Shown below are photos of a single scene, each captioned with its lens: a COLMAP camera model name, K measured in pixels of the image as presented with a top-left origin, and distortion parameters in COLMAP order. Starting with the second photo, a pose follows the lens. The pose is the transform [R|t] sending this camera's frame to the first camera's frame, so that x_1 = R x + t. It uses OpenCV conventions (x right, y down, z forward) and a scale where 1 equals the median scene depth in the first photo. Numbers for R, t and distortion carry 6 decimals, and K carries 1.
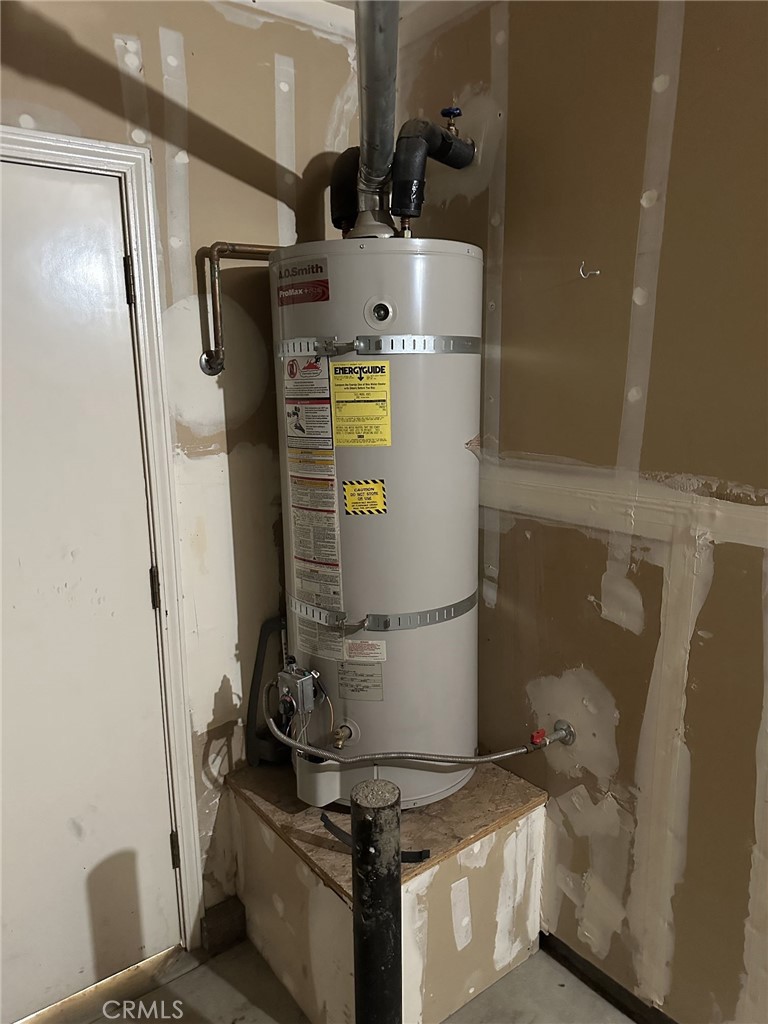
lens RADIAL K [[720.5, 0, 381.0], [0, 720.5, 521.4], [0, 0, 1]] dist [0.164999, -0.300318]
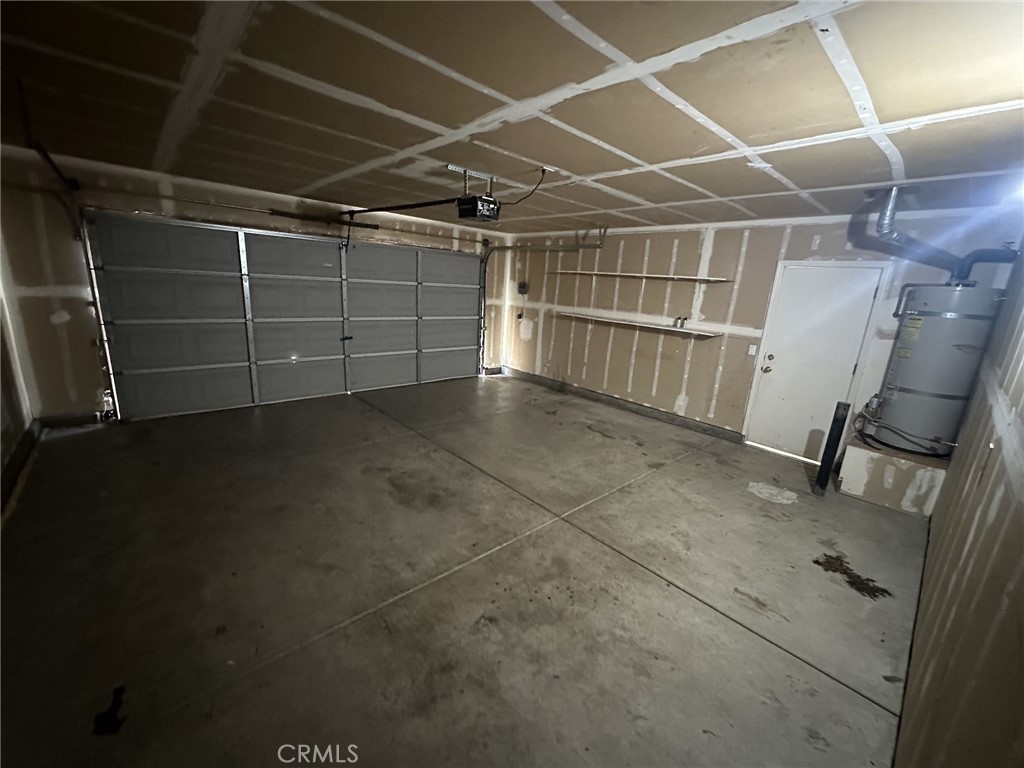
lens RADIAL K [[412.4, 0, 512.0], [0, 412.4, 384.0], [0, 0, 1]] dist [-0.000482, -0.000082]
pose [[0.098958, 0.263087, -0.959684, 1.646932], [-0.268477, 0.935712, 0.228832, 0.152960], [0.958190, 0.235009, 0.163229, -1.100577]]
